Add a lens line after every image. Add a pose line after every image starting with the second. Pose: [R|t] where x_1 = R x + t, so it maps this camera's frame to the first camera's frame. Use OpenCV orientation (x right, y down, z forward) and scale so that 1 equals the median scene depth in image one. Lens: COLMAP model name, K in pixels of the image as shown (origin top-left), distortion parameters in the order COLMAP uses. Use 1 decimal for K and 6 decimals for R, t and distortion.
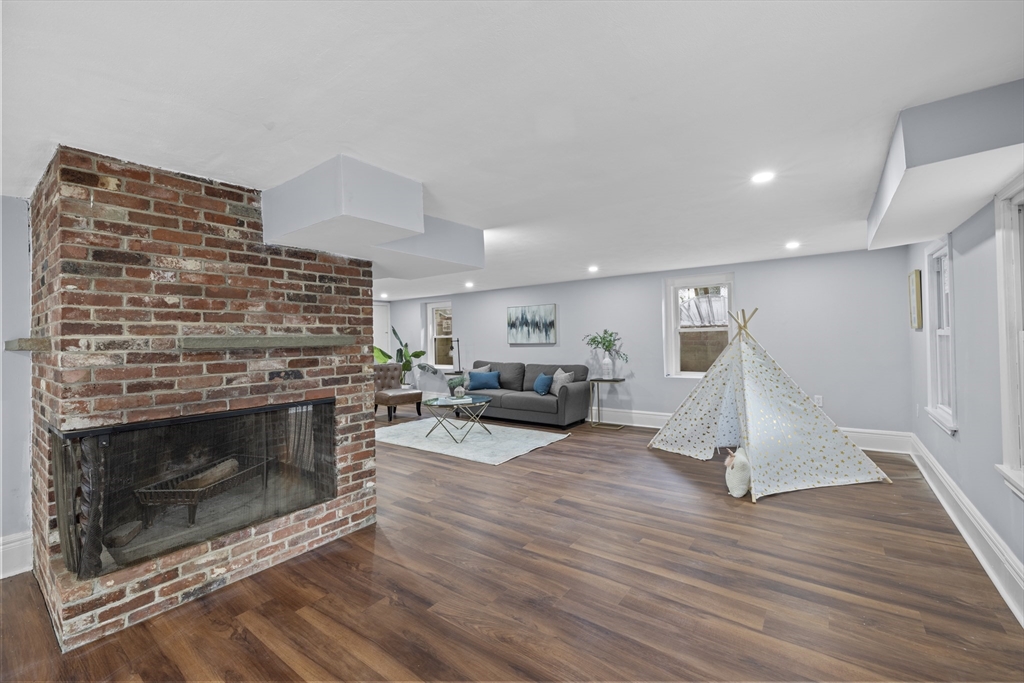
lens RADIAL K [[429.9, 0, 506.0], [0, 429.9, 336.5], [0, 0, 1]] dist [-0.000046, -0.000268]
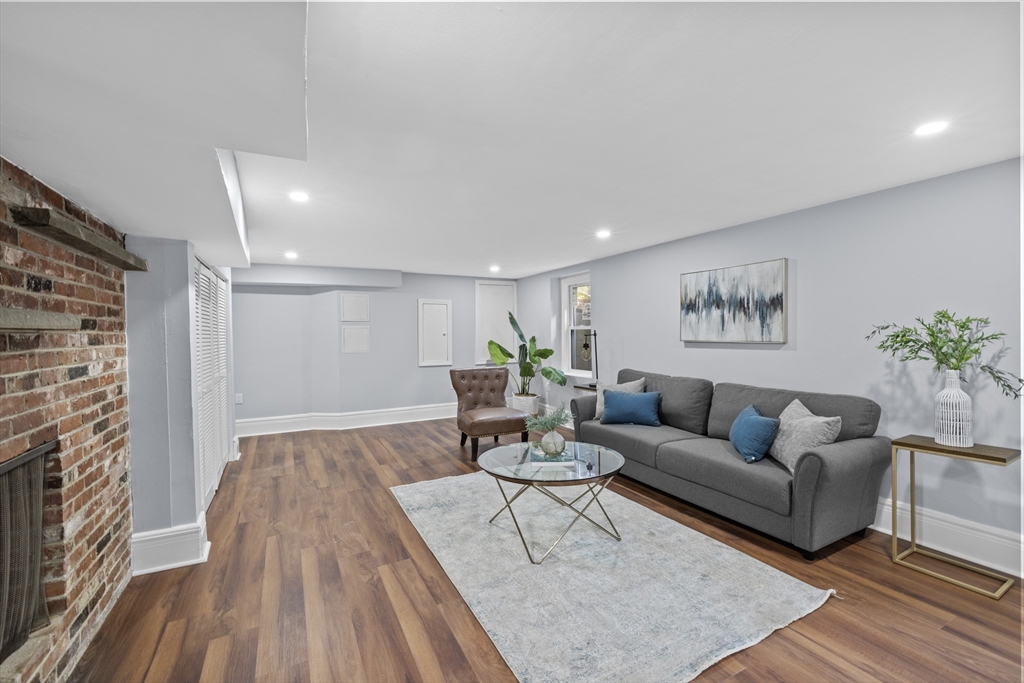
lens RADIAL K [[429.9, 0, 506.0], [0, 429.9, 336.5], [0, 0, 1]] dist [-0.000046, -0.000268]
pose [[0.903078, 0.014045, -0.429248, 0.040643], [-0.005591, 0.999765, 0.020951, 0.000699], [0.429441, -0.016520, 0.902944, 0.438966]]
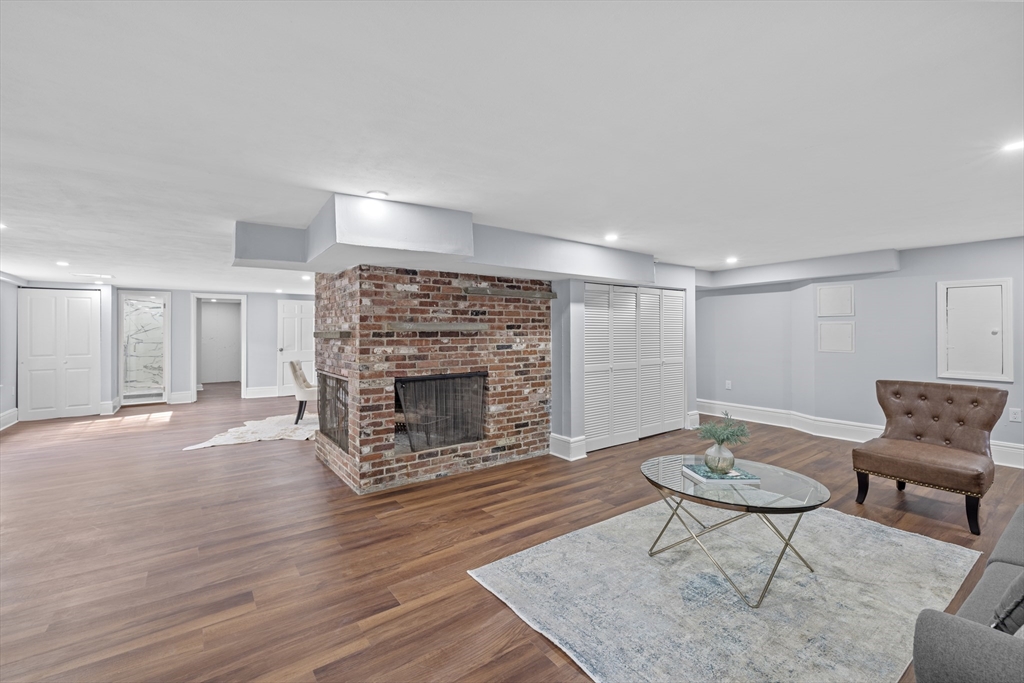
lens RADIAL K [[440.2, 0, 505.6], [0, 440.2, 325.2], [0, 0, 1]] dist [0.001615, 0.000018]
pose [[-0.295000, 0.010179, -0.955443, 0.298872], [0.012730, 0.999896, 0.006723, -0.006740], [0.955412, -0.010179, -0.295099, 0.746201]]
